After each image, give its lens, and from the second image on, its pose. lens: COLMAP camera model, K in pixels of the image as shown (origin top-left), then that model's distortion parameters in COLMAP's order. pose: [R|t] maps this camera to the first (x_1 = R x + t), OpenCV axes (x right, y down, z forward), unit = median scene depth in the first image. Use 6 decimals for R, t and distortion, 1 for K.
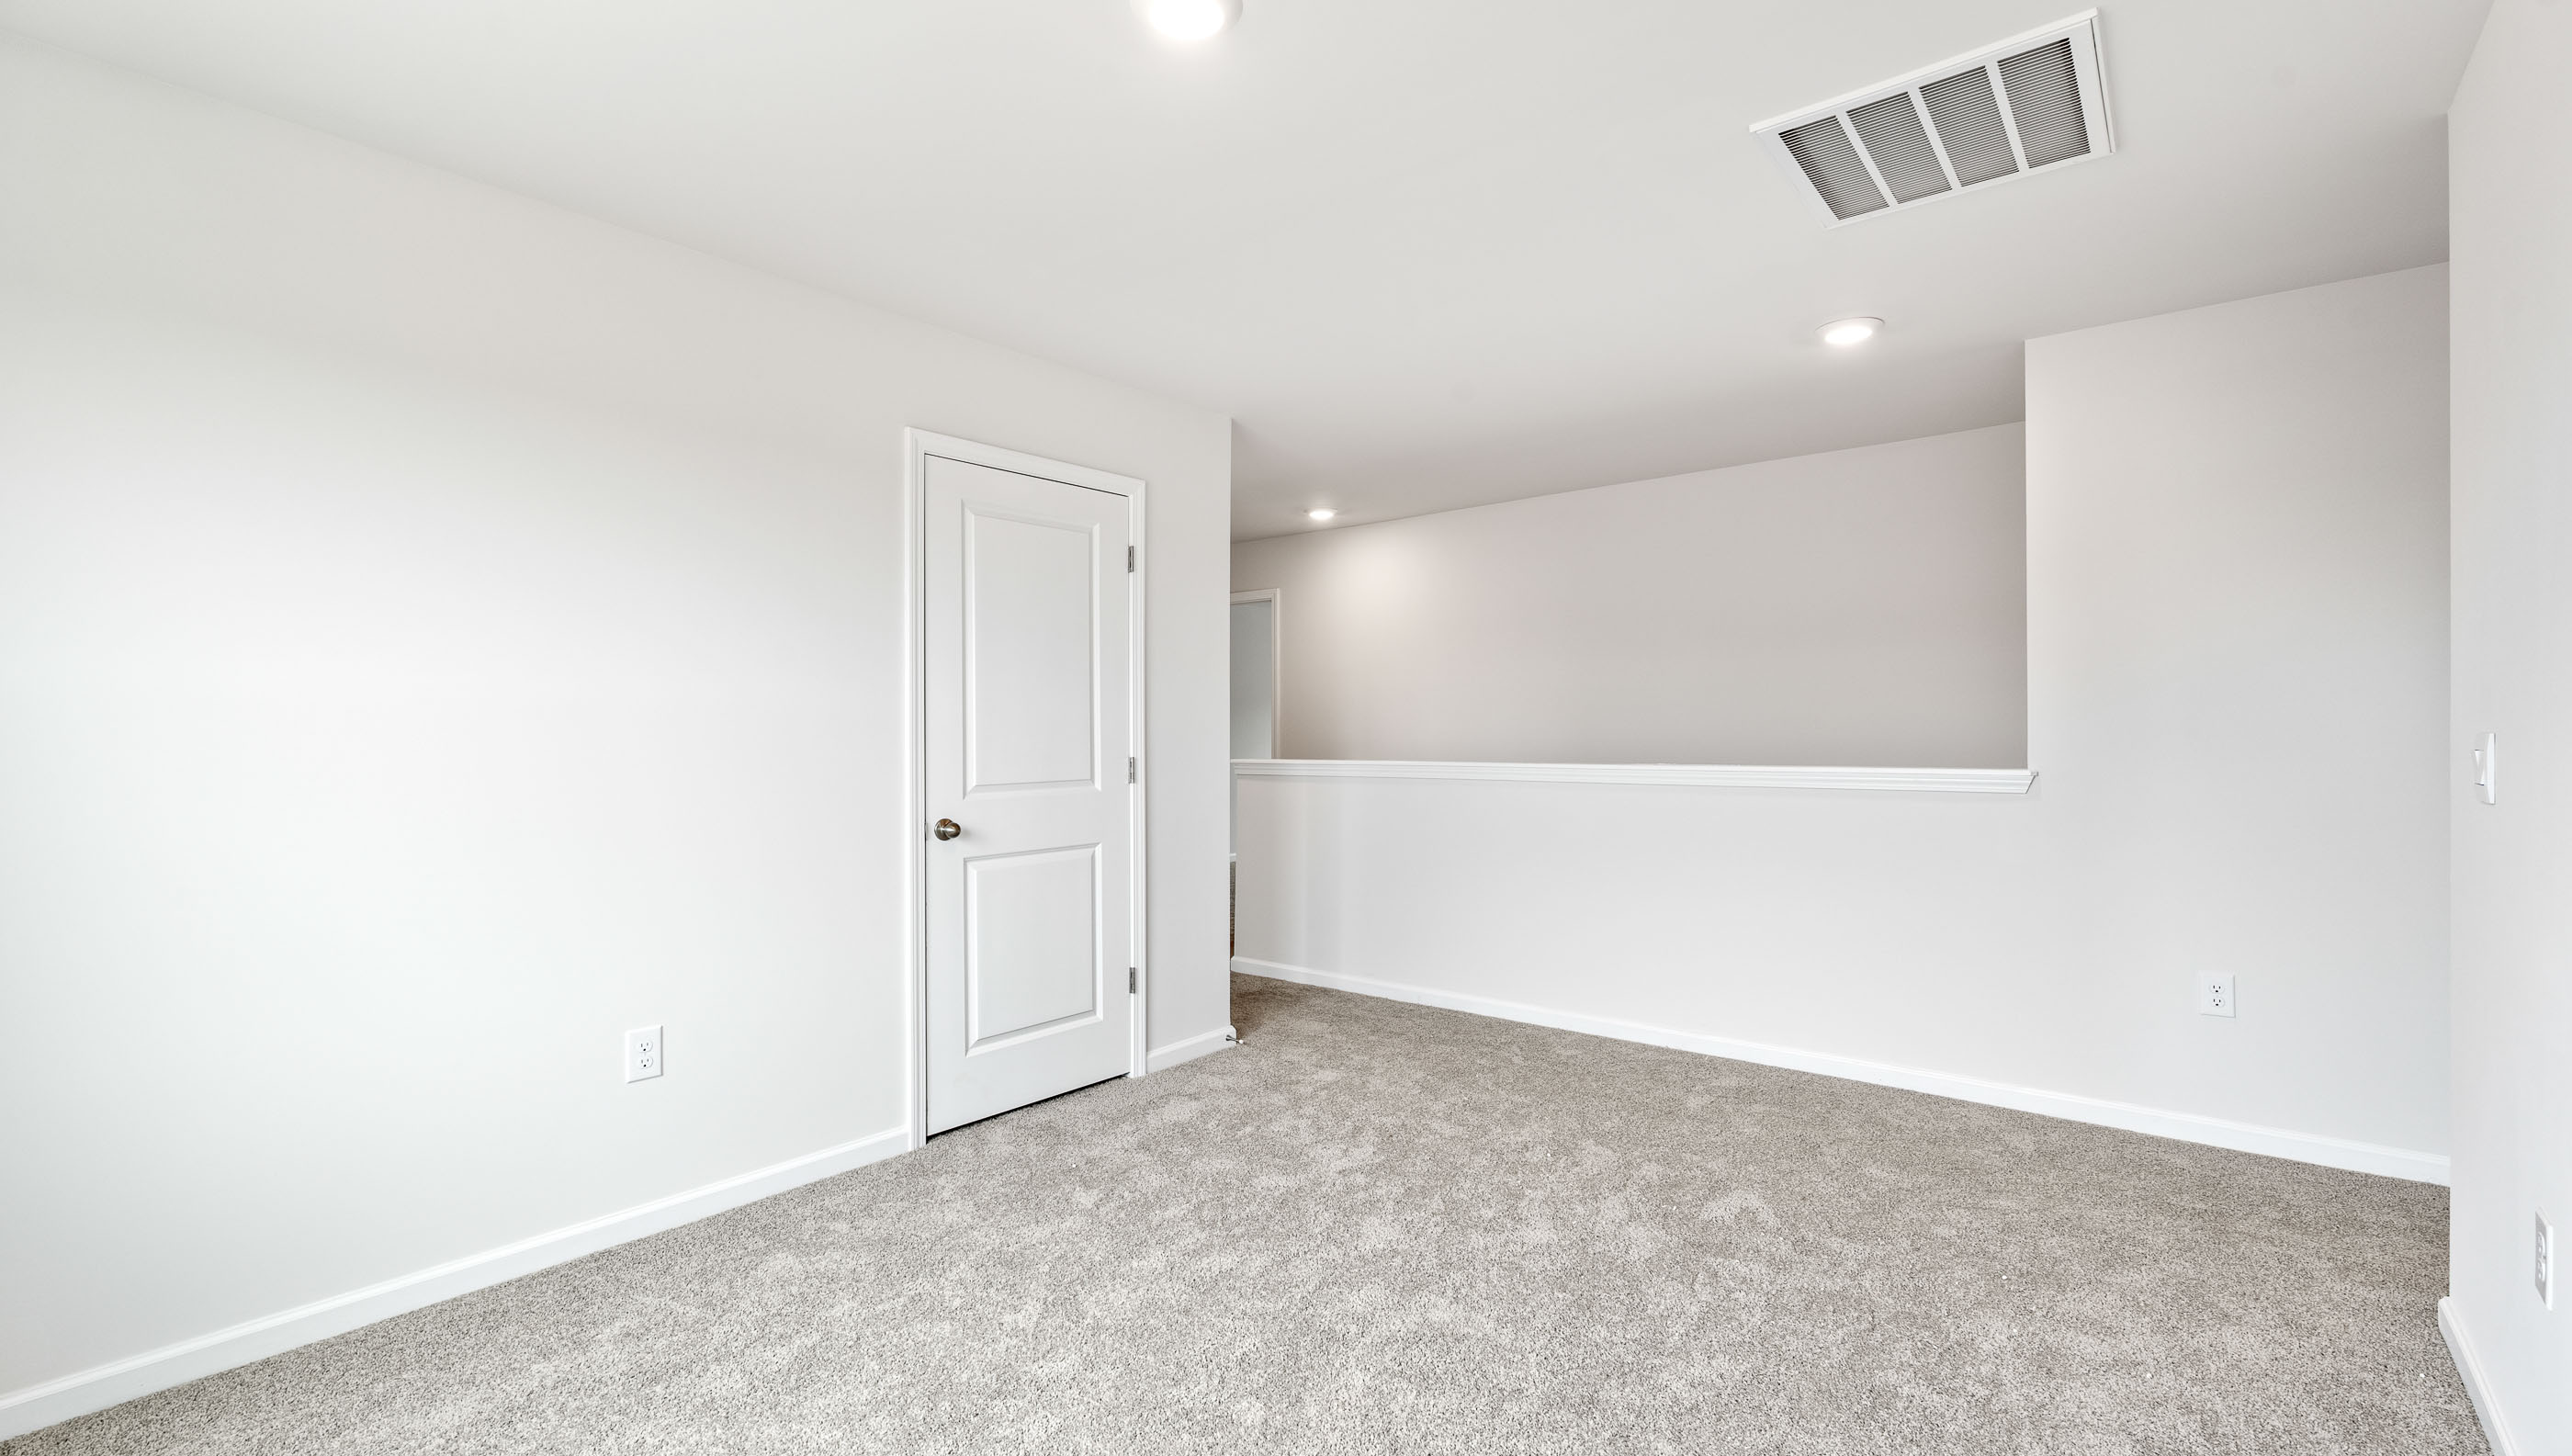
lens RADIAL K [[1117.9, 0, 1283.3], [0, 1117.9, 732.5], [0, 0, 1]] dist [-0.002471, -0.000216]
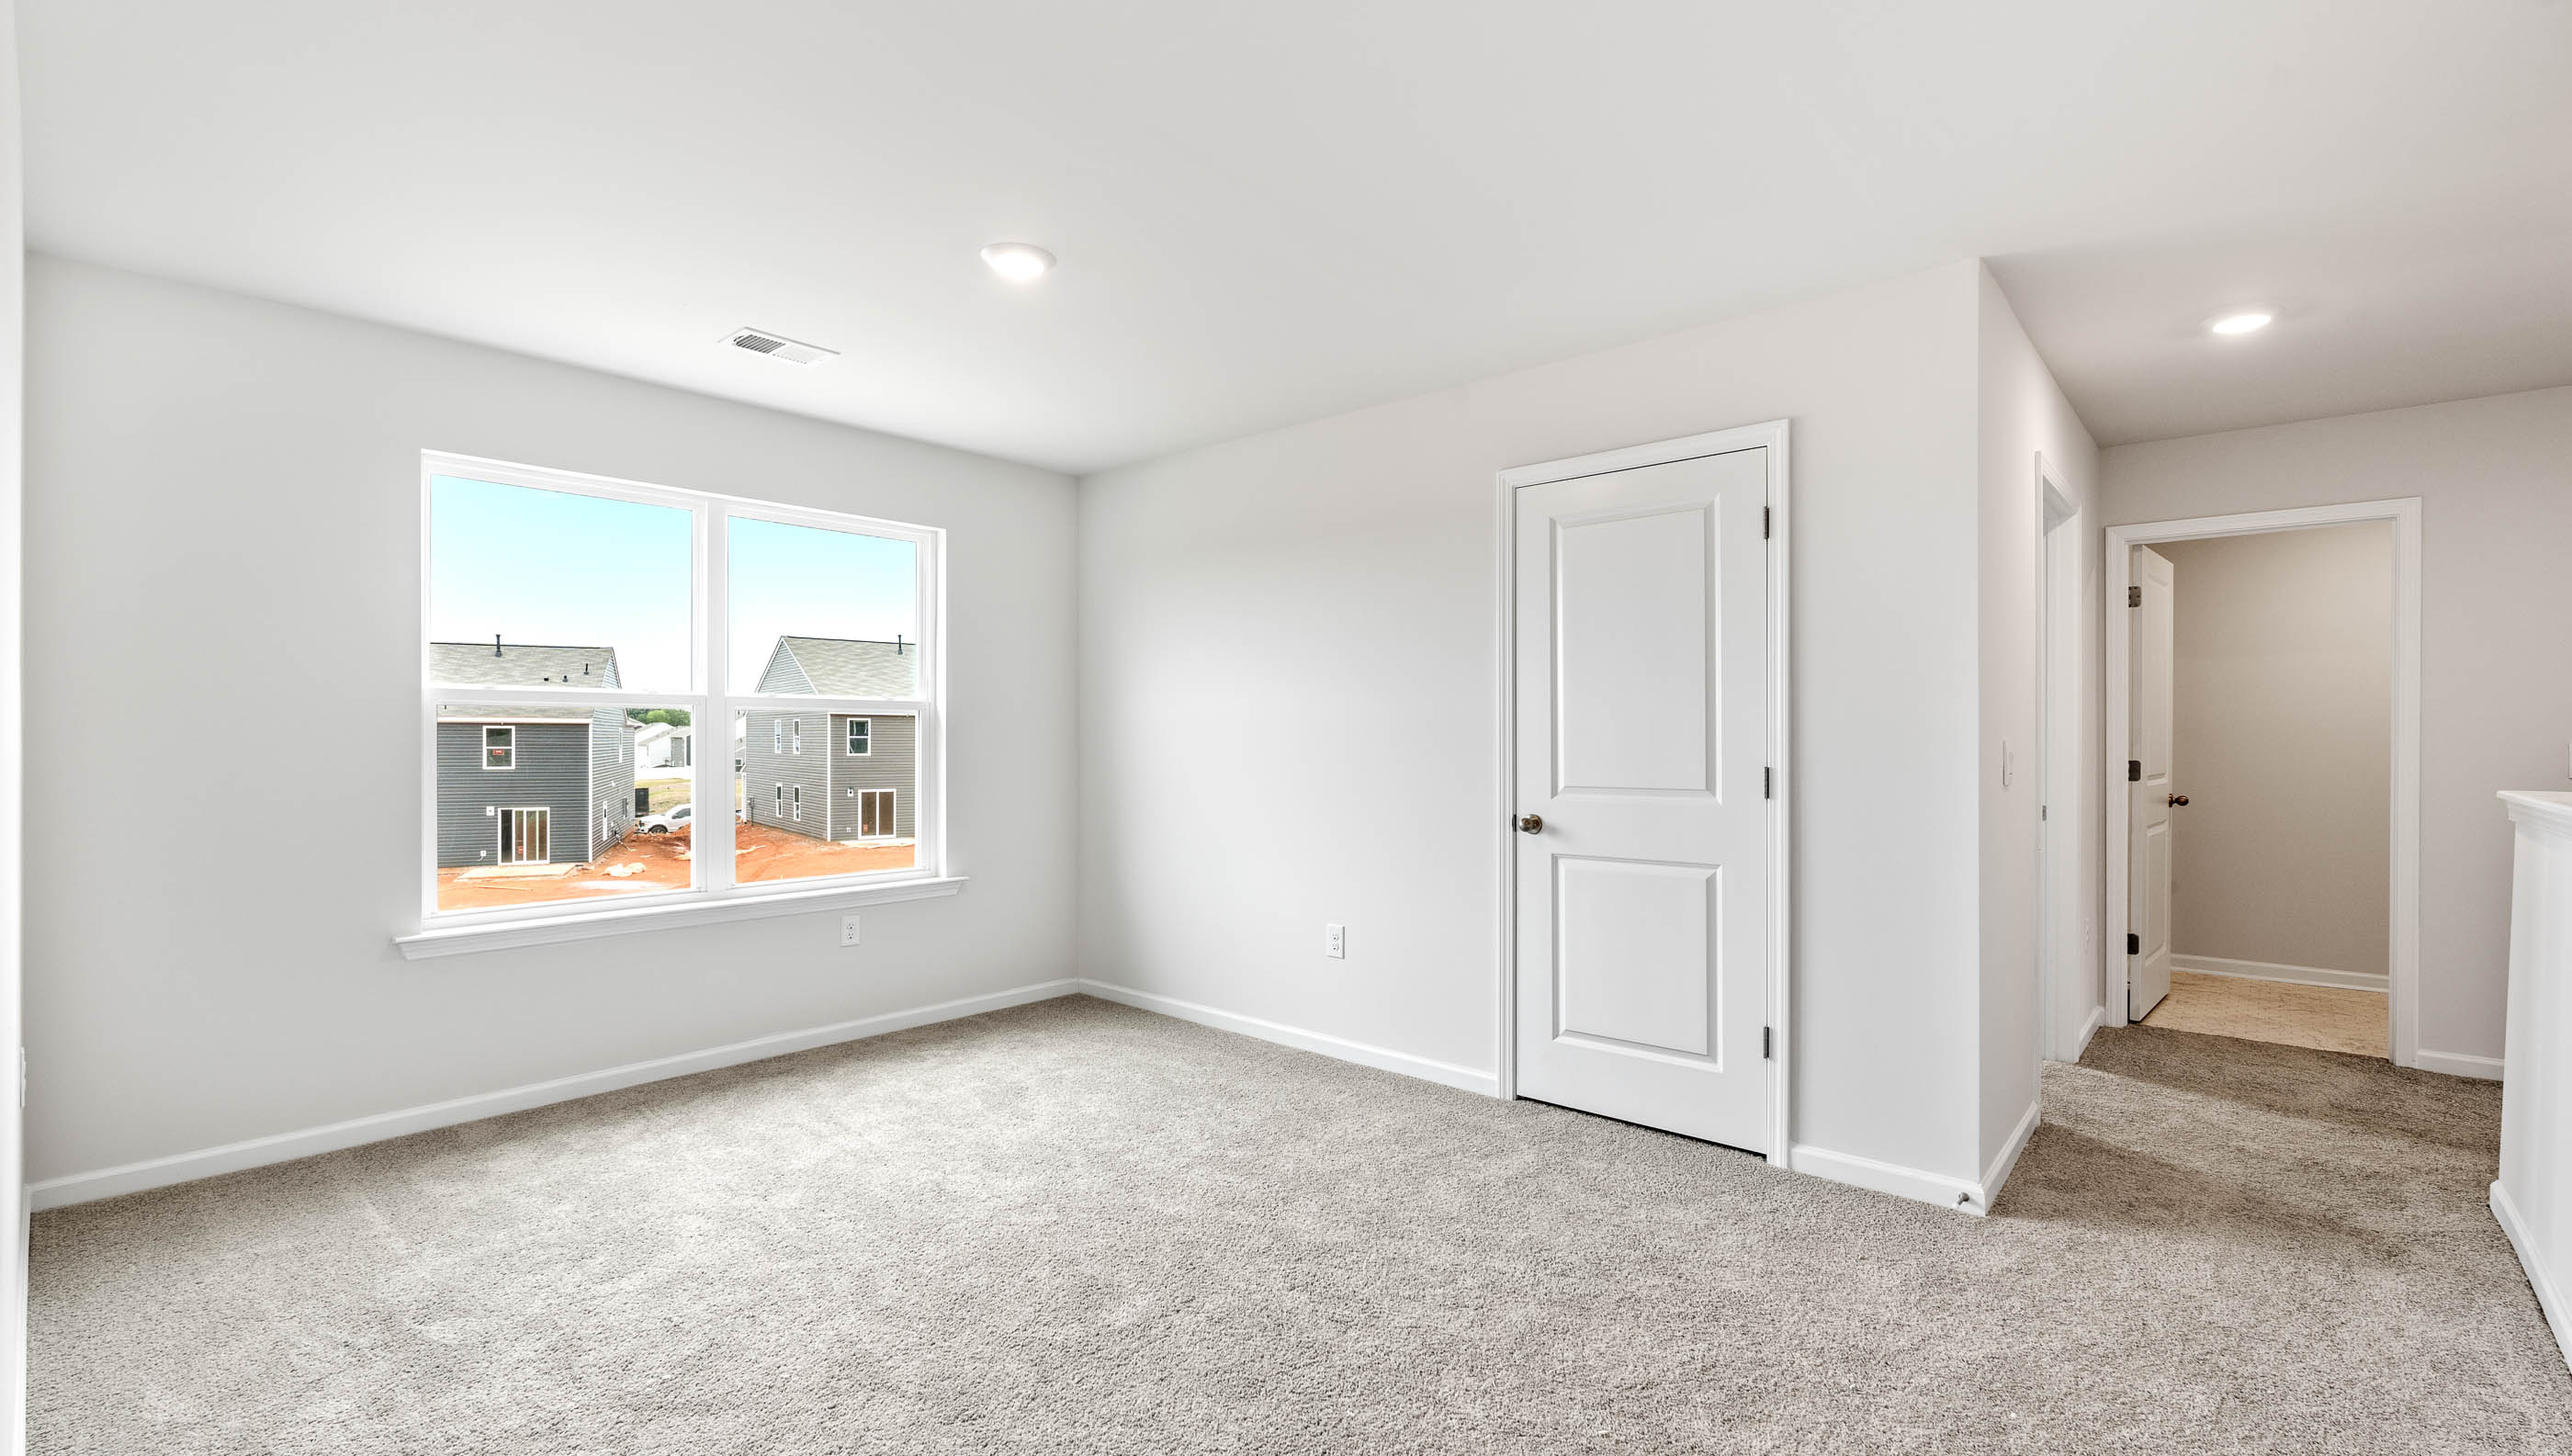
lens RADIAL K [[1082.0, 0, 1271.8], [0, 1082.0, 719.3], [0, 0, 1]] dist [-0.009628, 0.000145]
pose [[-0.026735, -0.006626, -0.999621, 0.745163], [0.003658, 0.999971, -0.006726, -0.009359], [0.999636, -0.003837, -0.026710, 0.753836]]
